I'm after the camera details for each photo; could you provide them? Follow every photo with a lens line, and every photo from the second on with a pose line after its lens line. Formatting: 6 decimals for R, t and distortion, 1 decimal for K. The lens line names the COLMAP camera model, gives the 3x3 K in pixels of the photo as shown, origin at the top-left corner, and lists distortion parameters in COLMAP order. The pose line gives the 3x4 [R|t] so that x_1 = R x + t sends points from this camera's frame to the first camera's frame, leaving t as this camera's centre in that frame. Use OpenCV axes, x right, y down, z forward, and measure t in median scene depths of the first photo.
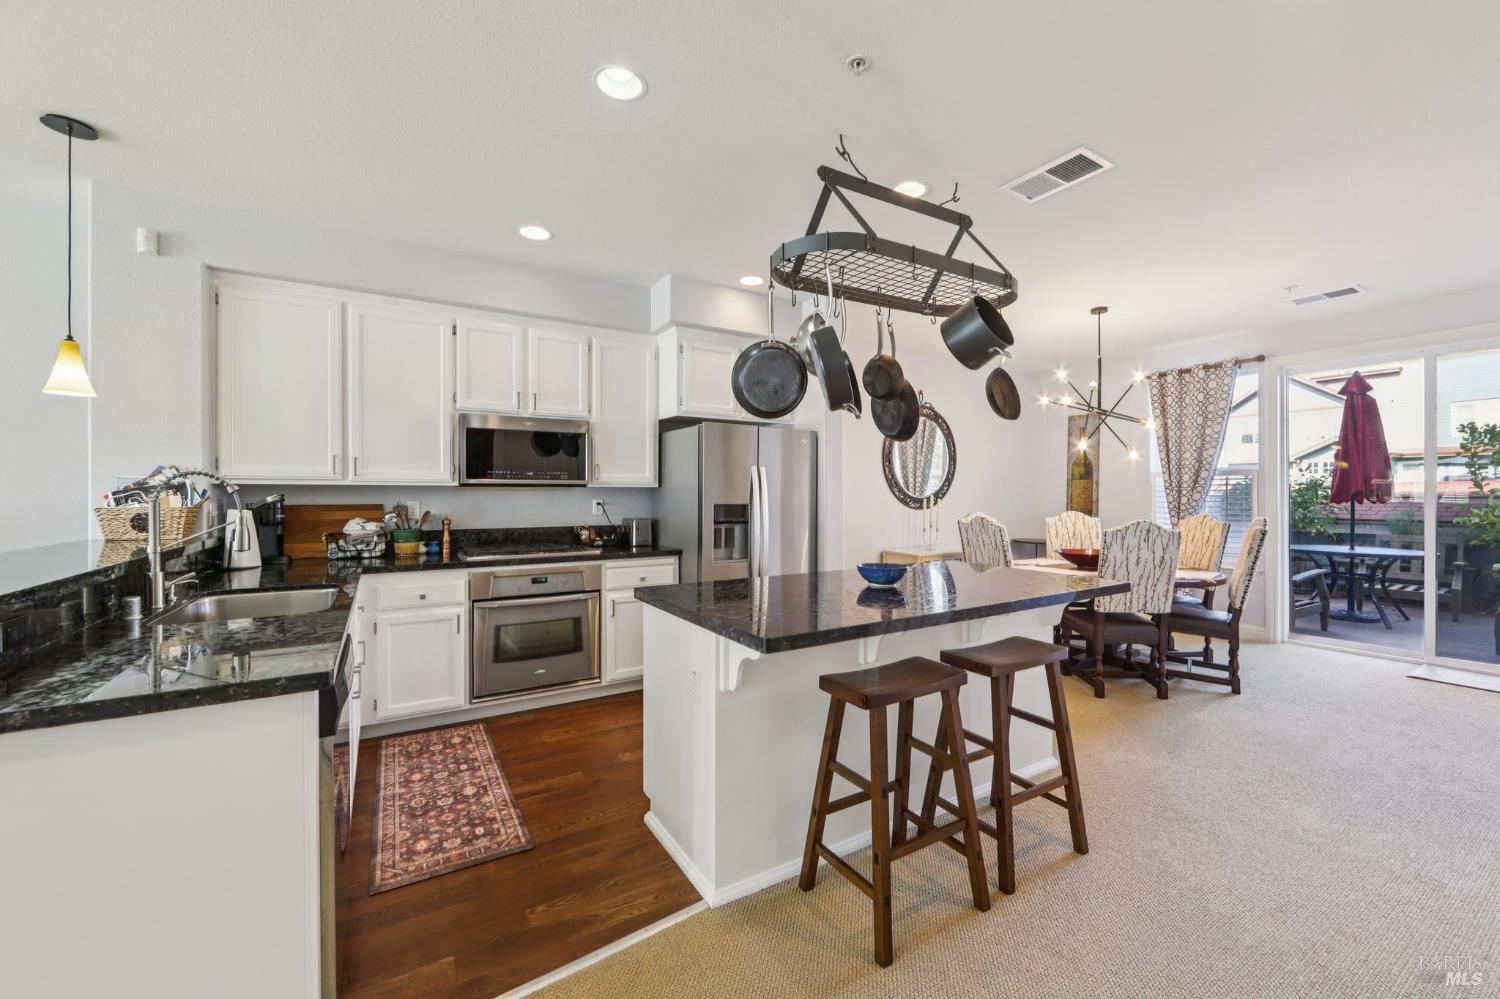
lens RADIAL K [[597.6, 0, 746.2], [0, 597.6, 499.8], [0, 0, 1]] dist [-0.013933, 0.003047]
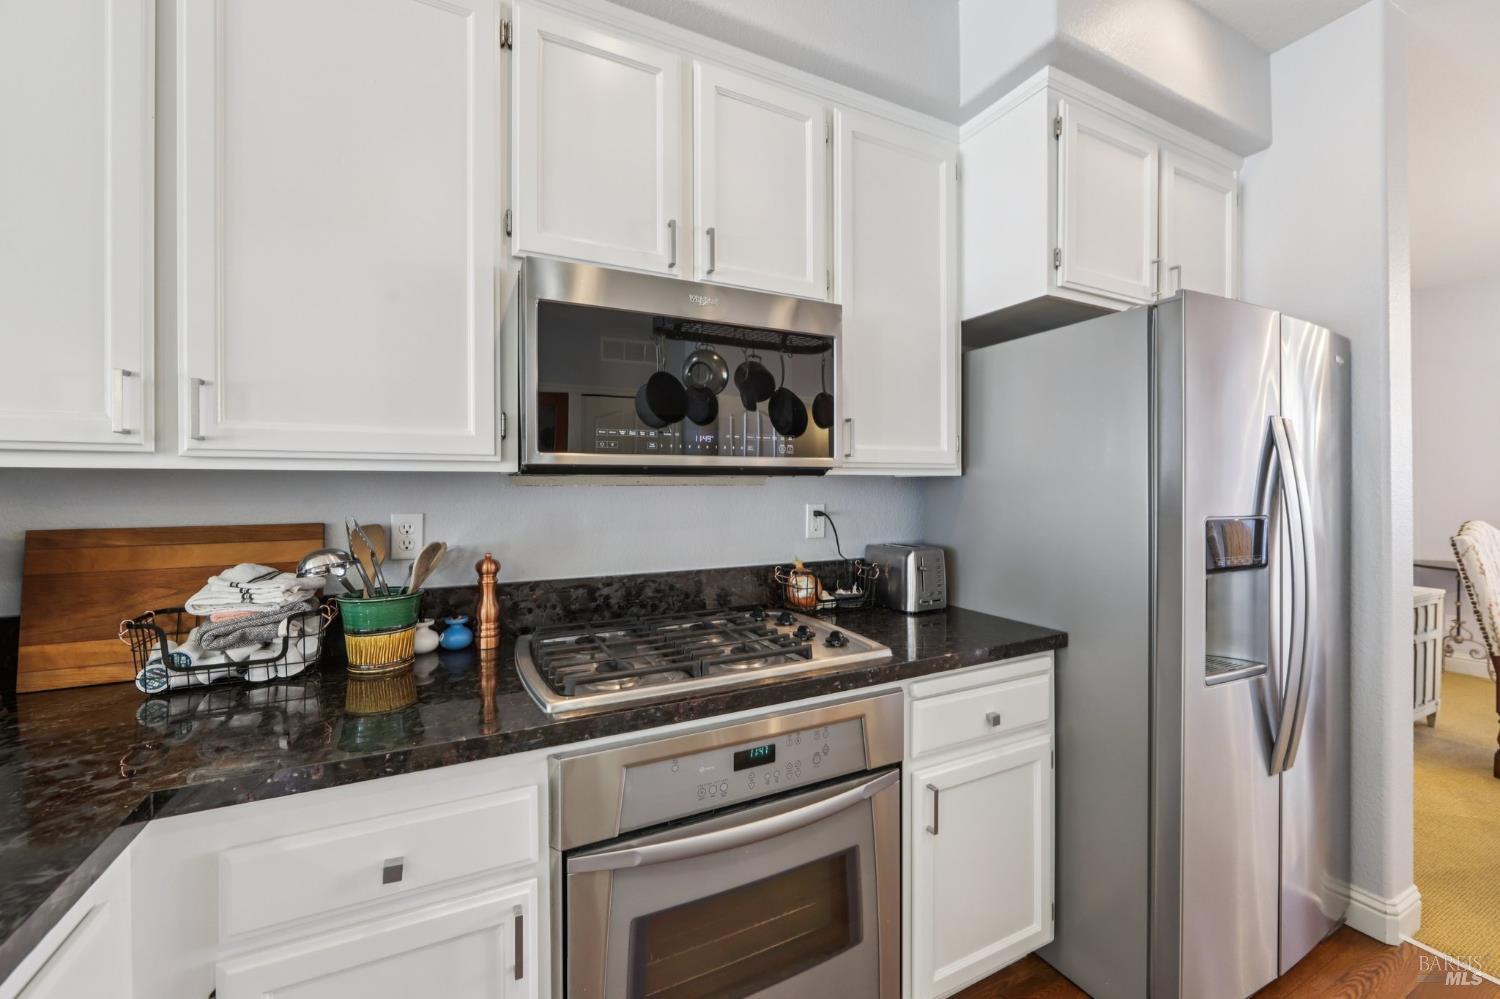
lens RADIAL K [[597.6, 0, 742.6], [0, 597.6, 491.6], [0, 0, 1]] dist [-0.013933, 0.003047]
pose [[0.995755, -0.002018, -0.092023, -0.291452], [0.002062, 0.999998, 0.000381, -0.011176], [0.092022, -0.000569, 0.995757, 0.605863]]
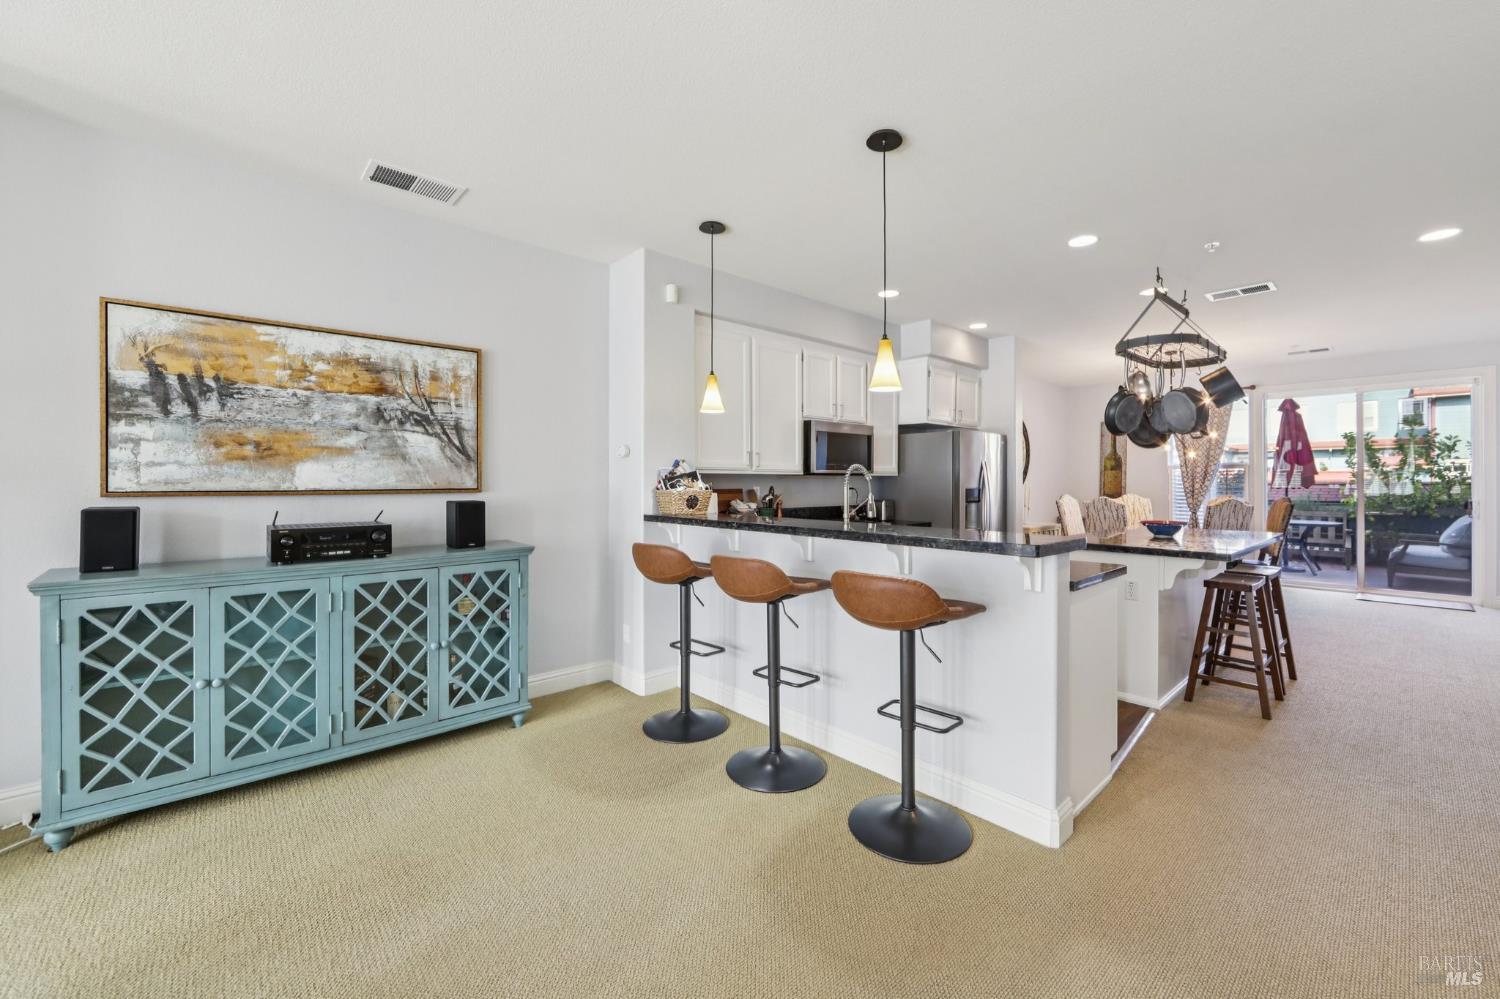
lens RADIAL K [[597.6, 0, 755.1], [0, 597.6, 482.6], [0, 0, 1]] dist [-0.013933, 0.003047]
pose [[0.983846, 0.001740, 0.179008, -0.760809], [-0.001081, 0.999992, -0.003778, -0.000797], [-0.179014, 0.003523, 0.983840, -0.262943]]
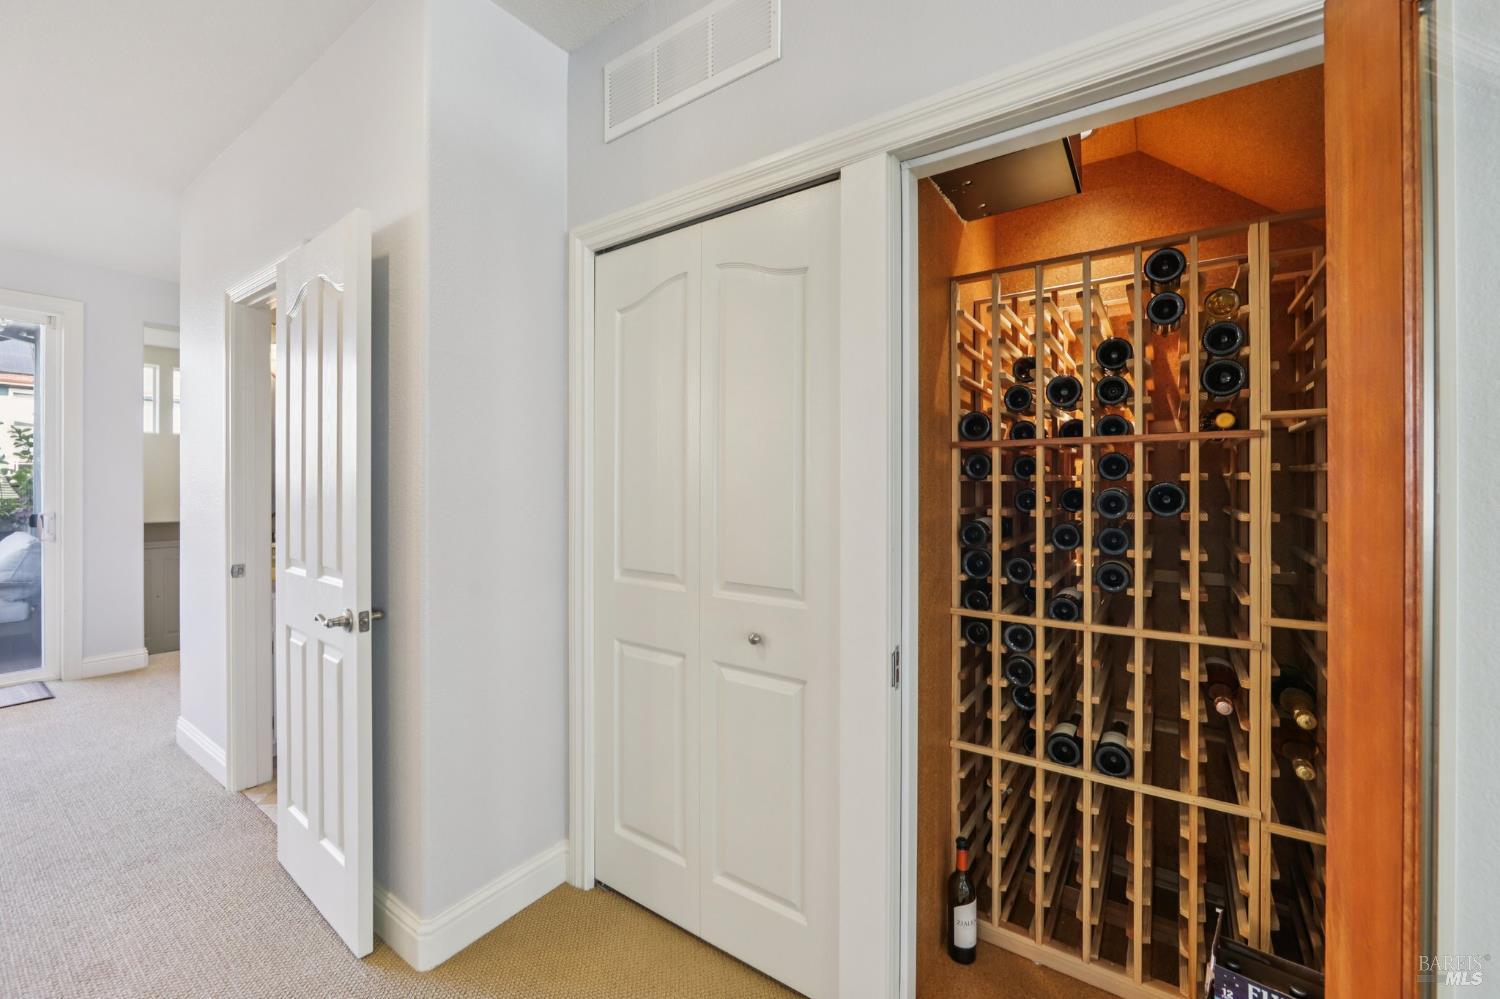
lens RADIAL K [[597.6, 0, 761.4], [0, 597.6, 487.1], [0, 0, 1]] dist [-0.013933, 0.003047]
pose [[-0.408508, -0.000444, 0.912754, 0.041734], [0.000096, 1.000000, 0.000529, -0.004883], [-0.912755, 0.000304, -0.408508, 0.266074]]
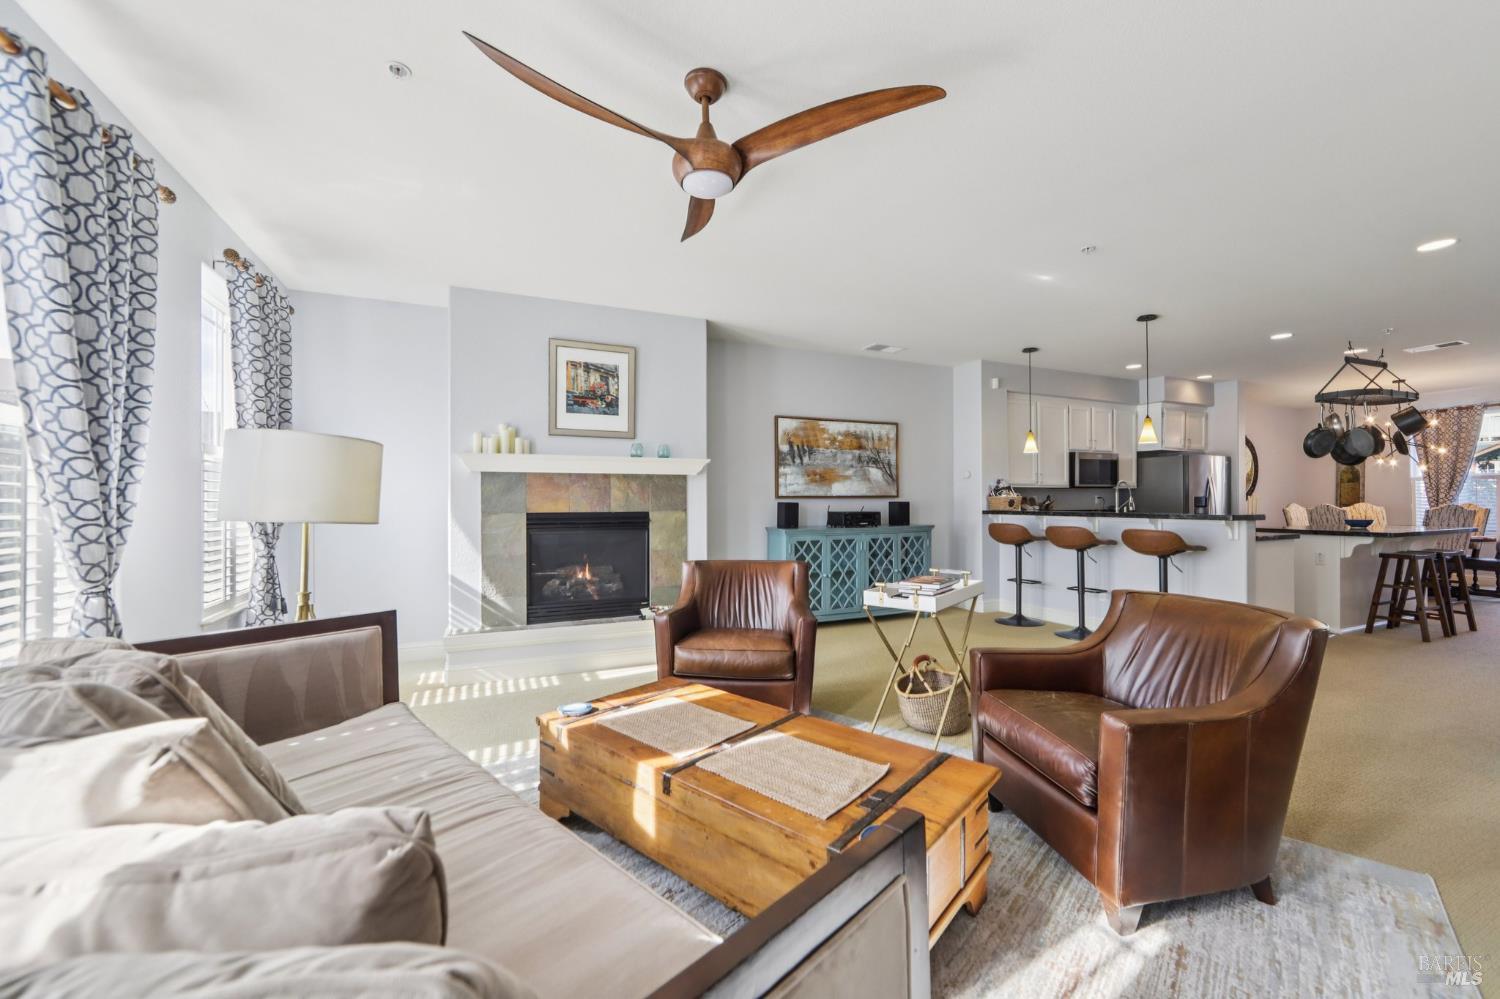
lens RADIAL K [[597.6, 0, 748.4], [0, 597.6, 503.9], [0, 0, 1]] dist [-0.013933, 0.003047]
pose [[0.992420, -0.002848, -0.122860, -1.202690], [0.002567, 0.999994, -0.002446, 0.030016], [0.122866, 0.002112, 0.992421, -1.026386]]
